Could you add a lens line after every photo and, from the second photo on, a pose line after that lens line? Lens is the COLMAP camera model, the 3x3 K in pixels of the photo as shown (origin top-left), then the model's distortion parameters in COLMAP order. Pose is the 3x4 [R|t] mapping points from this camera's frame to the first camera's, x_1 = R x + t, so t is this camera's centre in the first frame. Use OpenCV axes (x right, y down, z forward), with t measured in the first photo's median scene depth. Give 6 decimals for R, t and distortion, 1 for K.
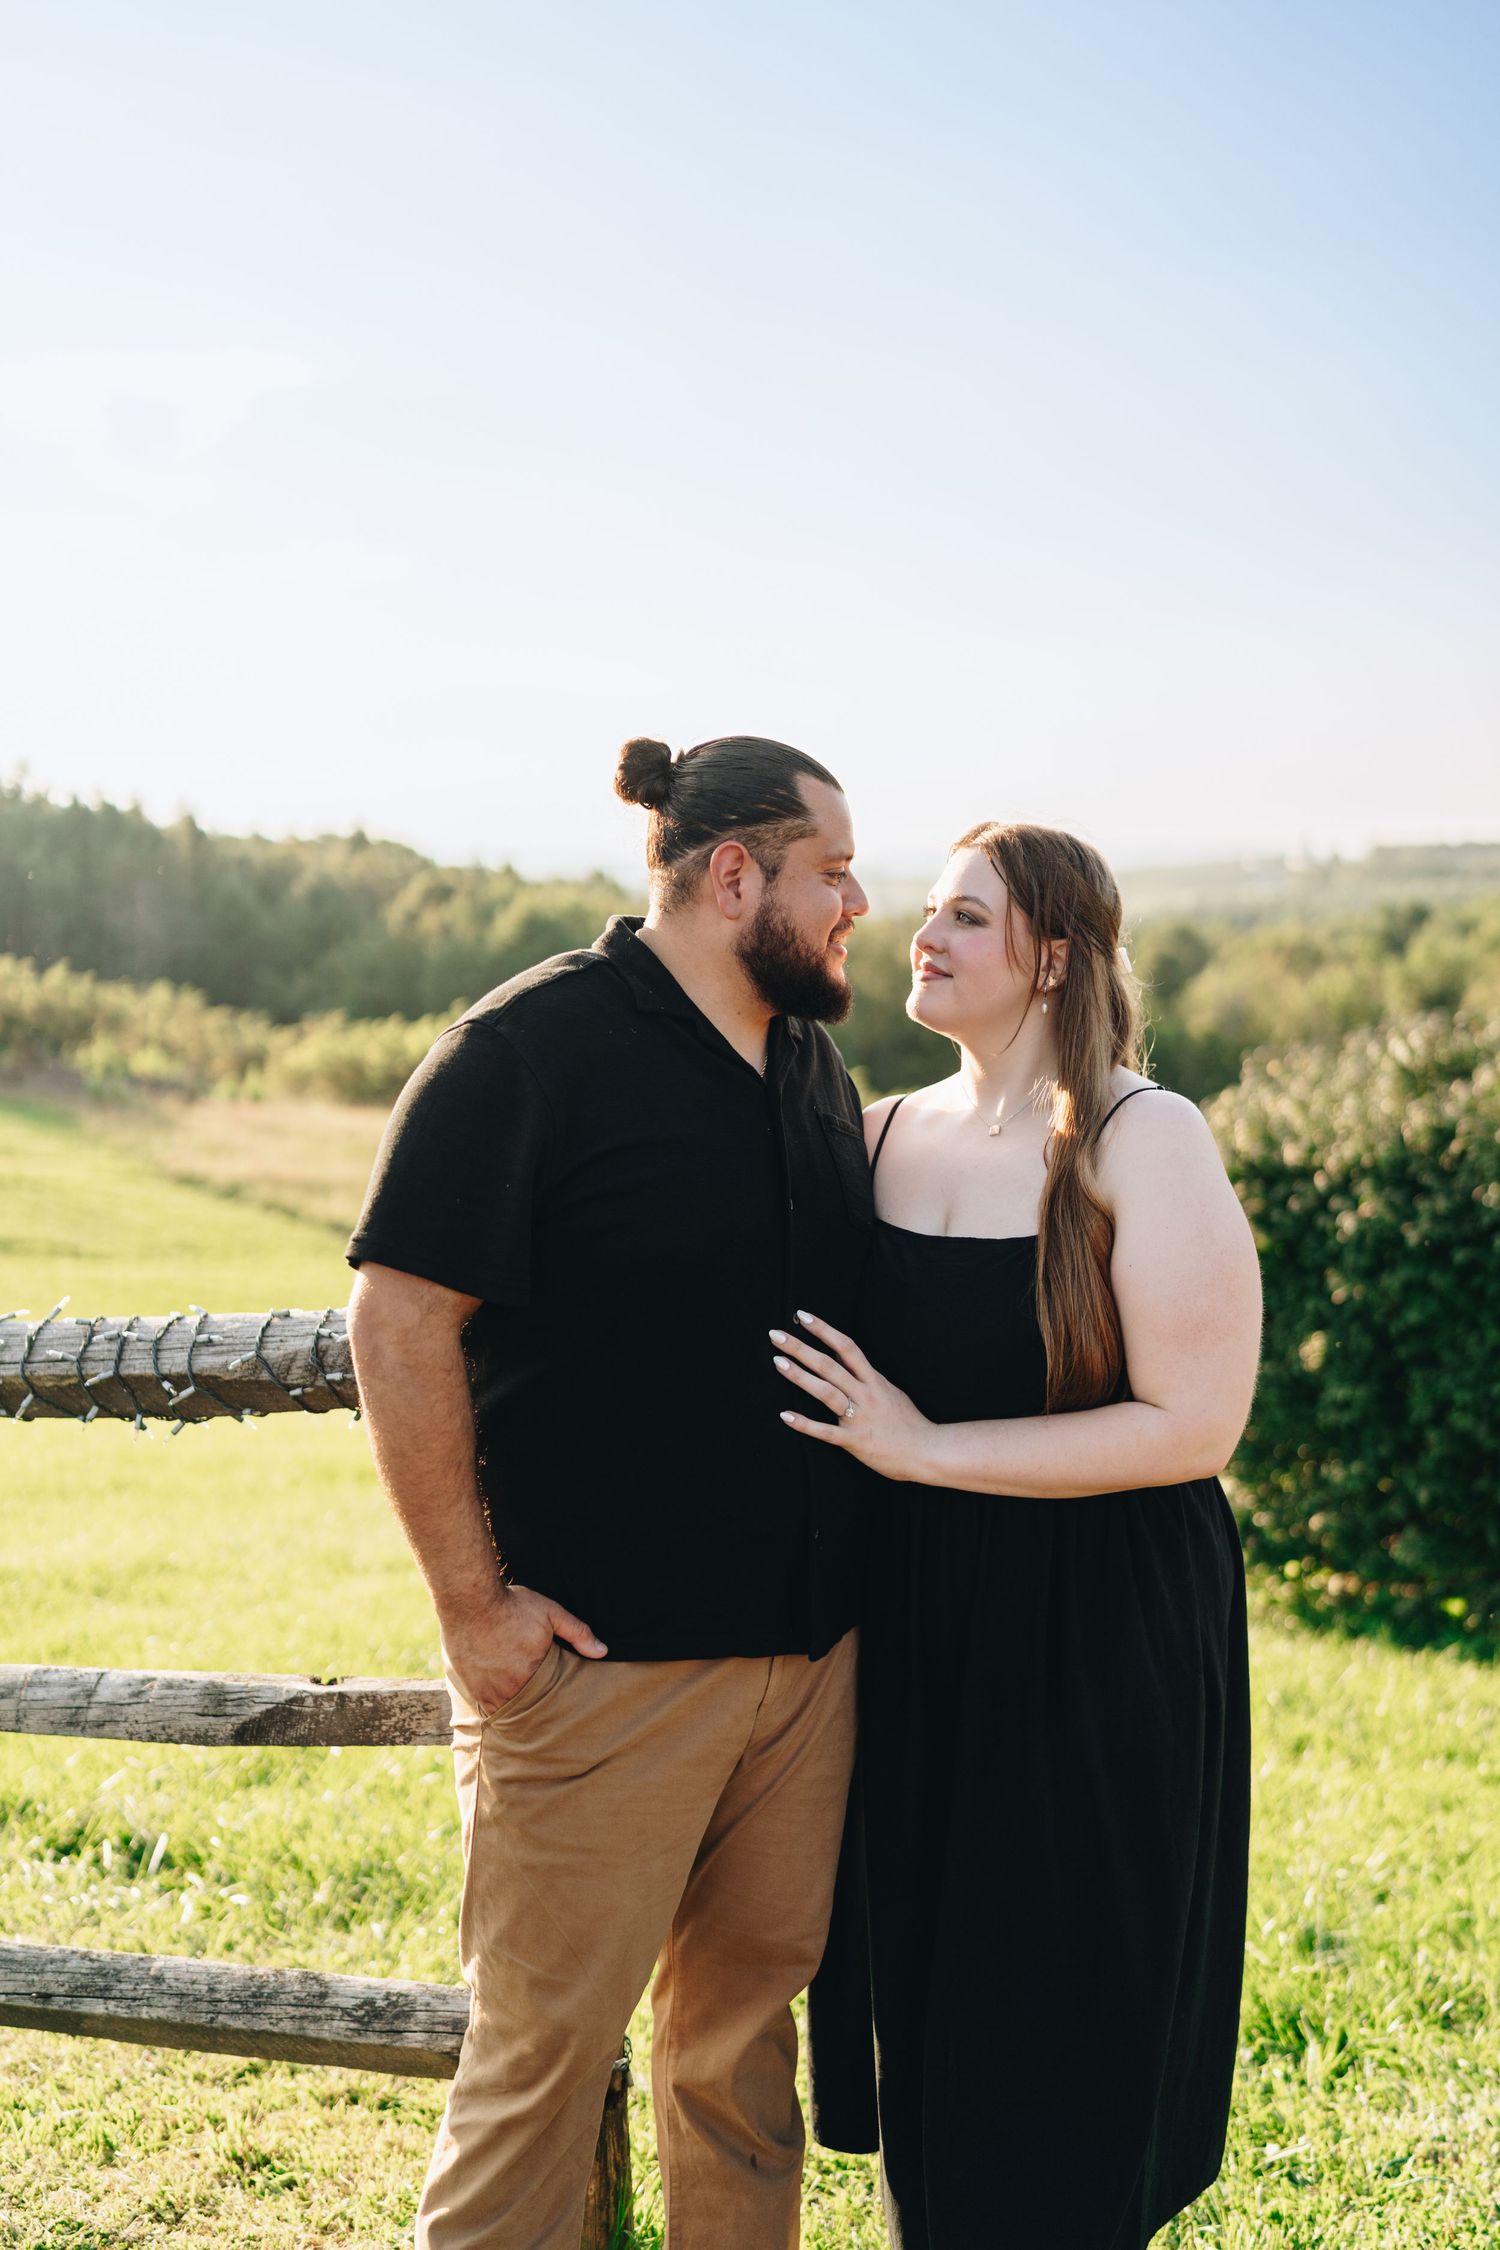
lens RADIAL K [[2208.9, 0, 750.0], [0, 2208.9, 1125.0], [0, 0, 1]] dist [0.007820, 0.011254]
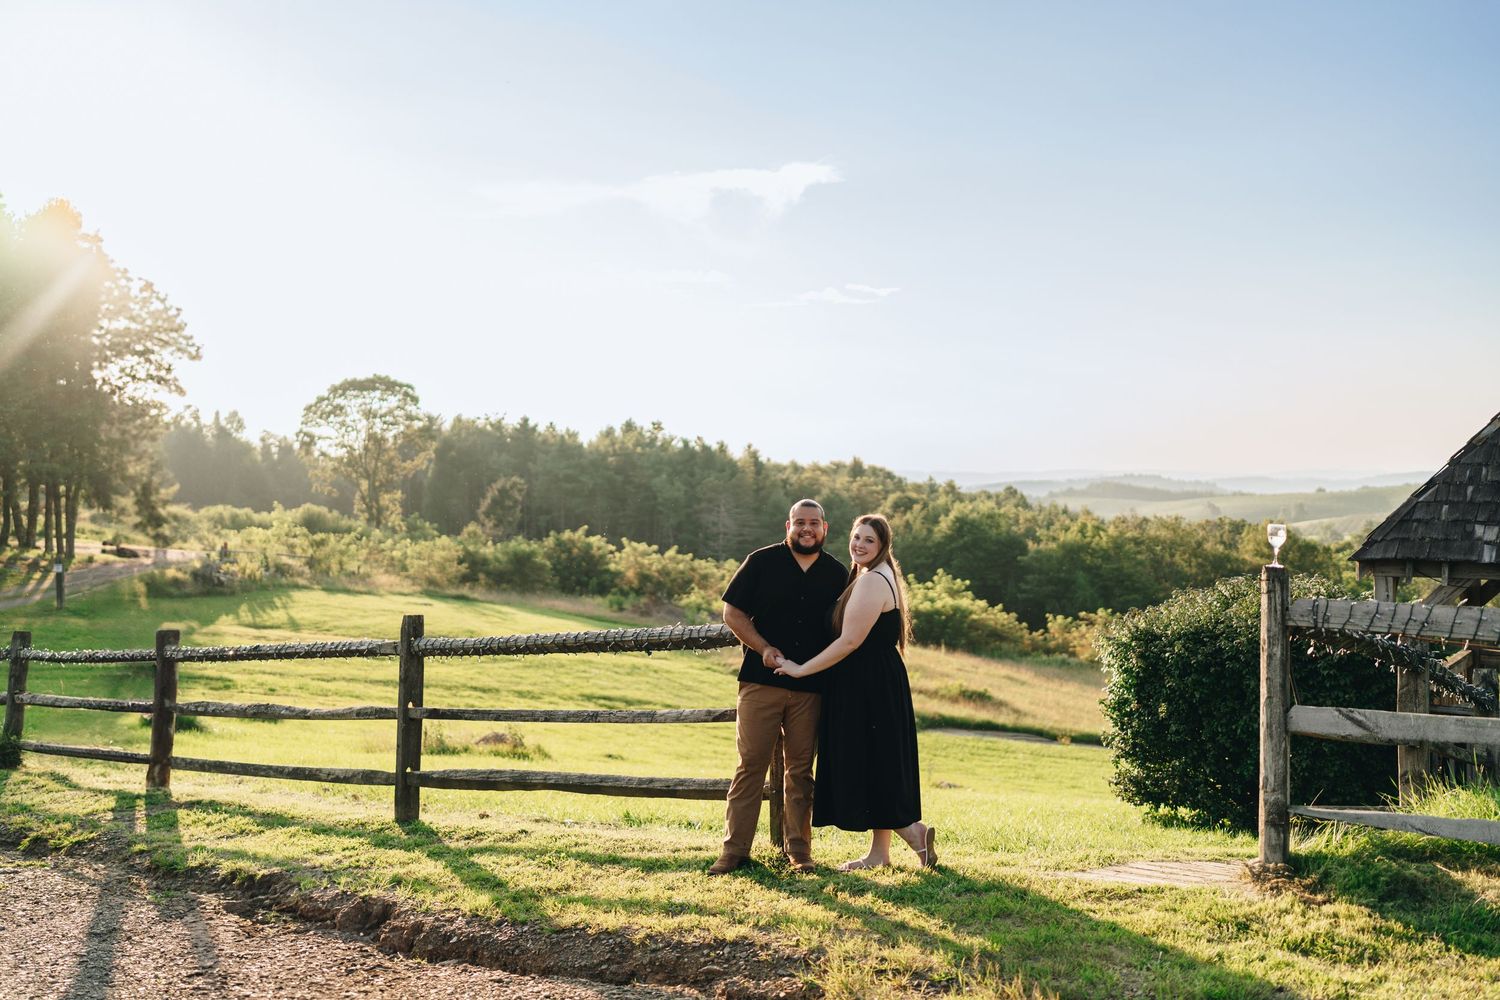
lens RADIAL K [[1472.6, 0, 750.0], [0, 1472.6, 500.0], [0, 0, 1]] dist [0.007820, 0.011254]
pose [[0.968853, 0.009014, -0.247474, 0.222934], [-0.034659, 0.994437, -0.099470, 0.051721], [0.245201, 0.104949, 0.963775, -0.736107]]
